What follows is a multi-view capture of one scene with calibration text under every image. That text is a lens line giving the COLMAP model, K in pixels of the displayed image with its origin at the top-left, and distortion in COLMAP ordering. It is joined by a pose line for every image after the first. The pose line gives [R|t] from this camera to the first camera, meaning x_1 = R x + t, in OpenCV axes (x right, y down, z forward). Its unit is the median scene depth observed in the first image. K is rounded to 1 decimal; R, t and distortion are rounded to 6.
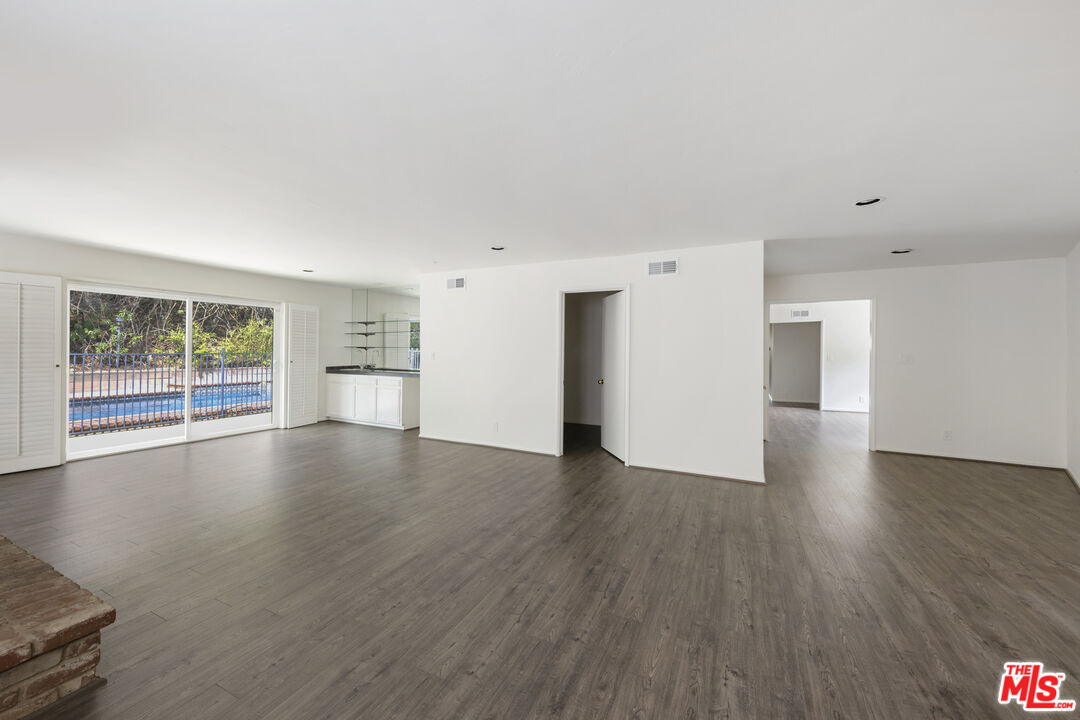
lens RADIAL K [[436.2, 0, 539.3], [0, 436.2, 342.9], [0, 0, 1]] dist [0.001341, 0.000090]
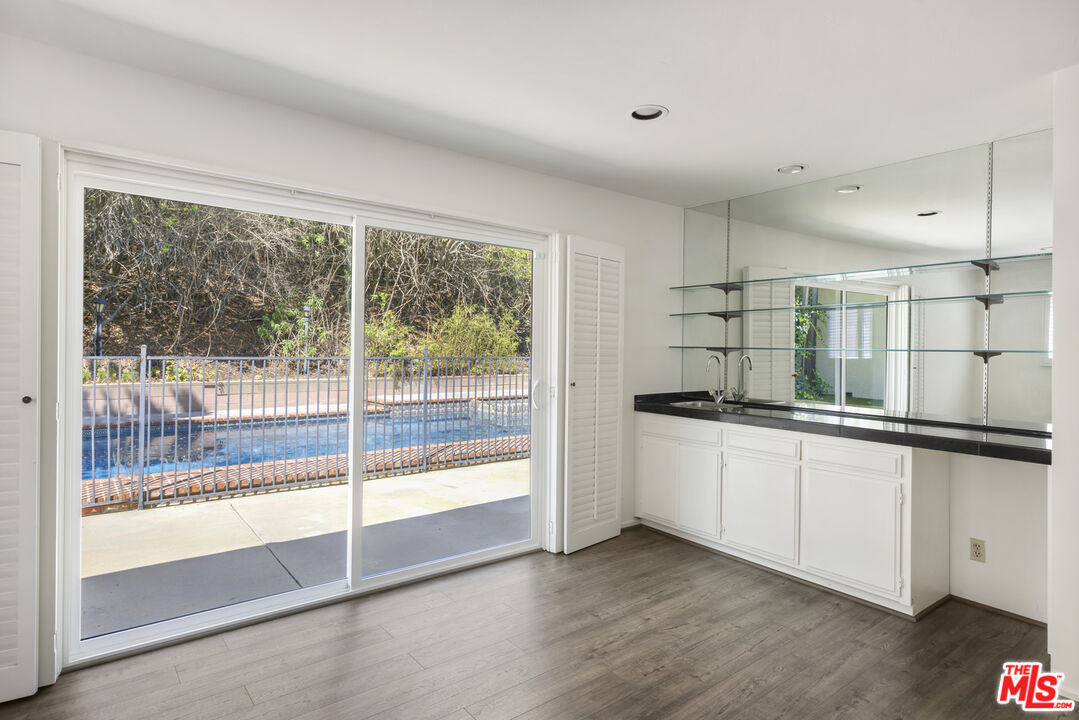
lens RADIAL K [[577.4, 0, 537.9], [0, 577.4, 347.7], [0, 0, 1]] dist [-0.000338, 0.000128]
pose [[0.909687, 0.004573, -0.415270, -0.232738], [-0.000573, 0.999952, 0.009757, 0.003248], [0.415295, -0.008638, 0.909646, 0.314540]]
